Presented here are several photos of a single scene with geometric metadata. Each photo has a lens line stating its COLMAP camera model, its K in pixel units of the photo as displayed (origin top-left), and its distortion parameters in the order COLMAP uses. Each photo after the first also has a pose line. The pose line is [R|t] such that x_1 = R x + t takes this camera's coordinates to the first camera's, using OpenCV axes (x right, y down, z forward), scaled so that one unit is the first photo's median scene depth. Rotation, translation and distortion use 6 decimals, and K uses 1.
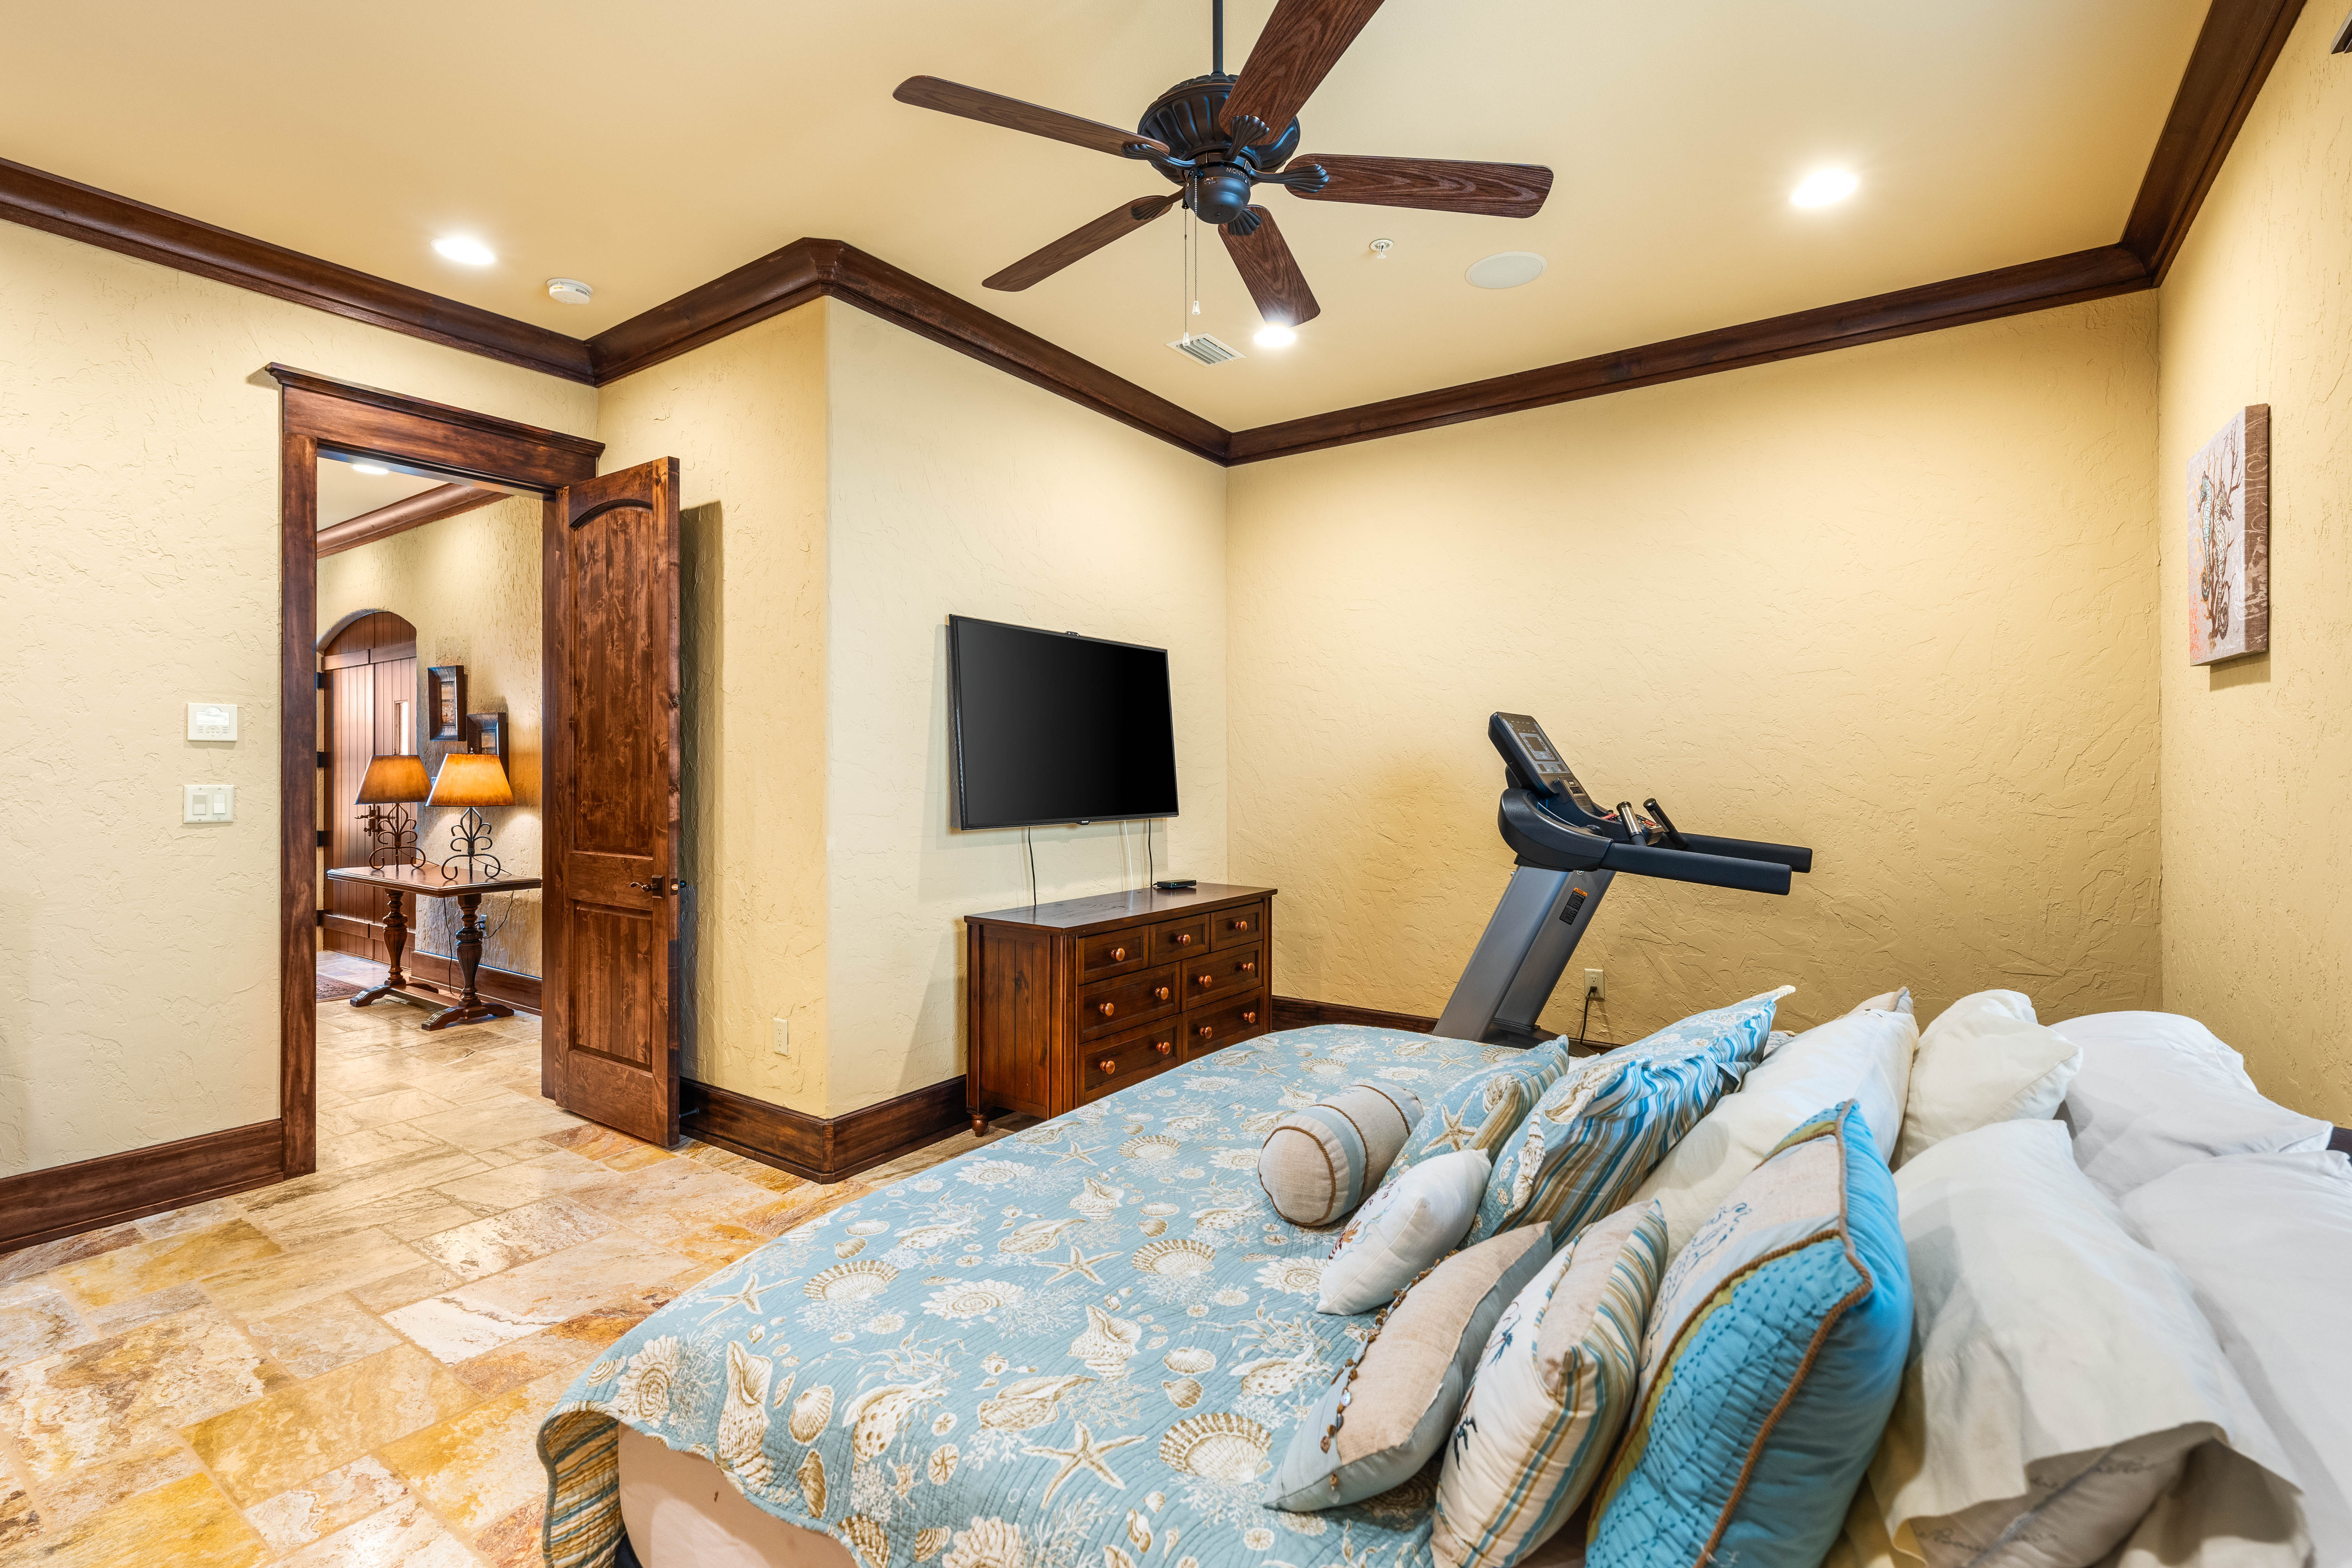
lens RADIAL K [[1055.7, 0, 1178.7], [0, 1055.7, 769.3], [0, 0, 1]] dist [-0.015735, -0.000203]
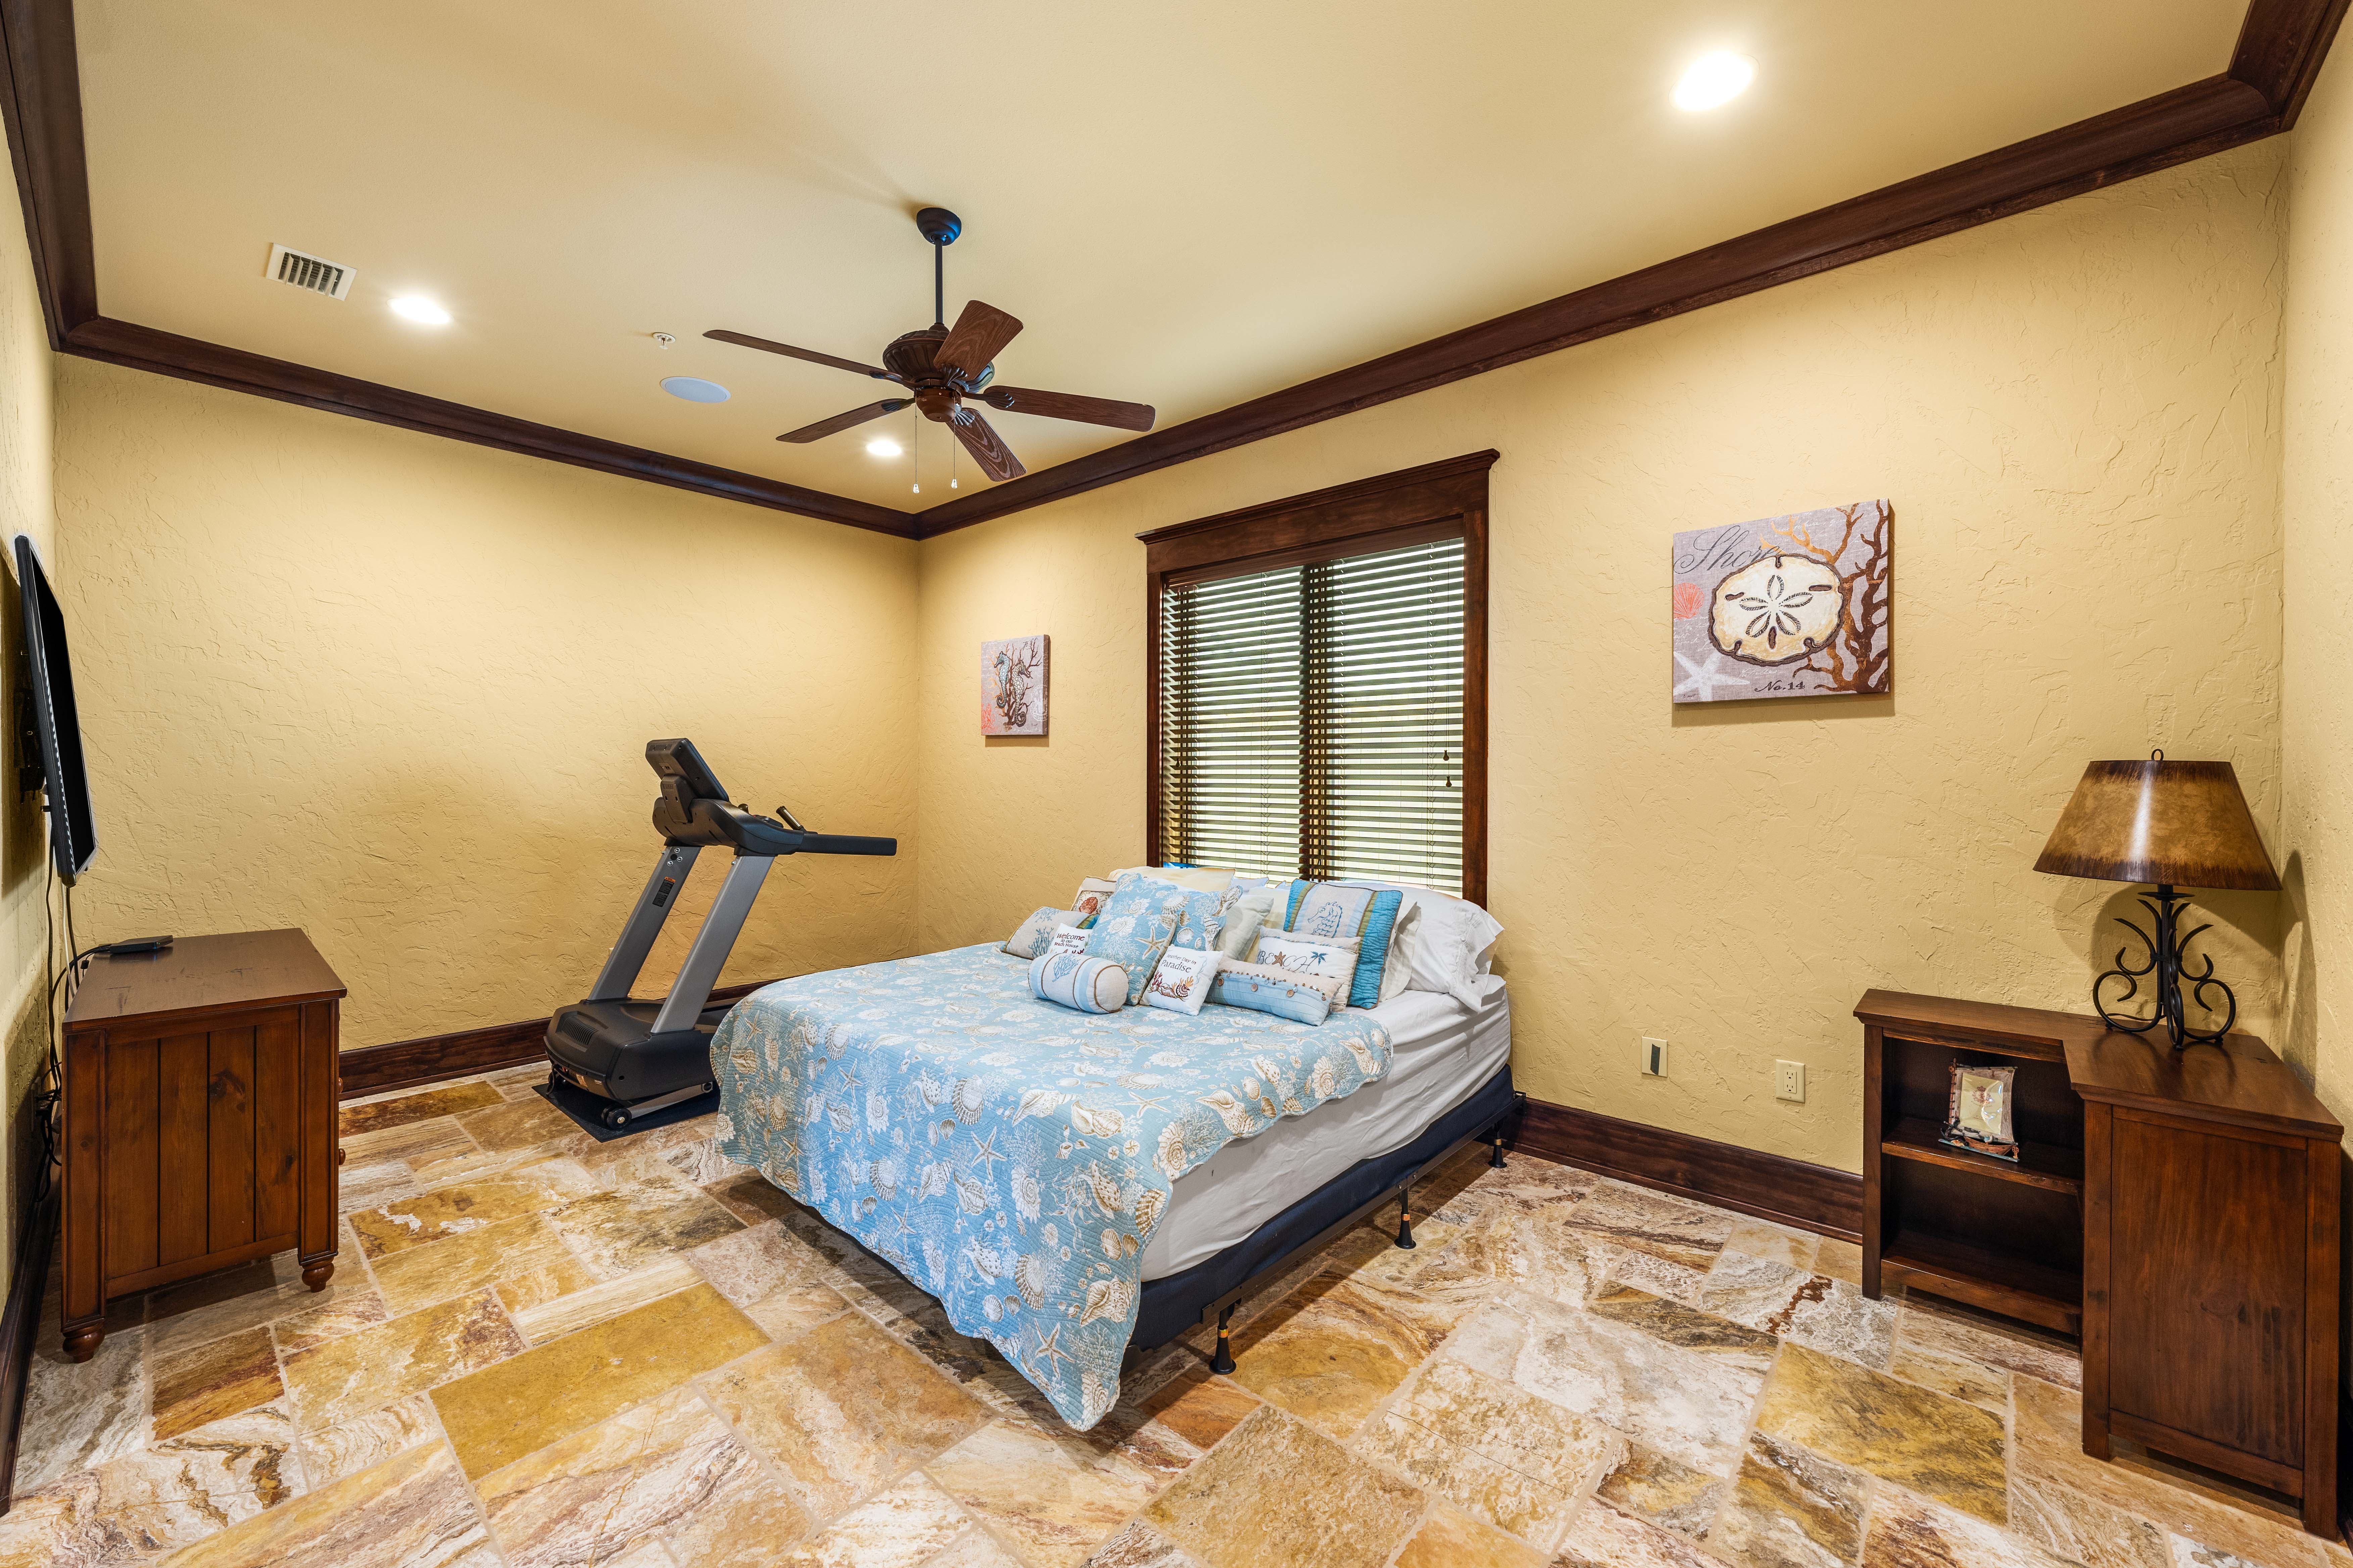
lens RADIAL K [[924.0, 0, 1179.6], [0, 924.0, 783.2], [0, 0, 1]] dist [0.001651, 0.000083]
pose [[0.110314, -0.004450, 0.993887, -1.206567], [-0.002224, 0.999986, 0.004724, -0.012150], [-0.993894, -0.002732, 0.110303, 0.500747]]
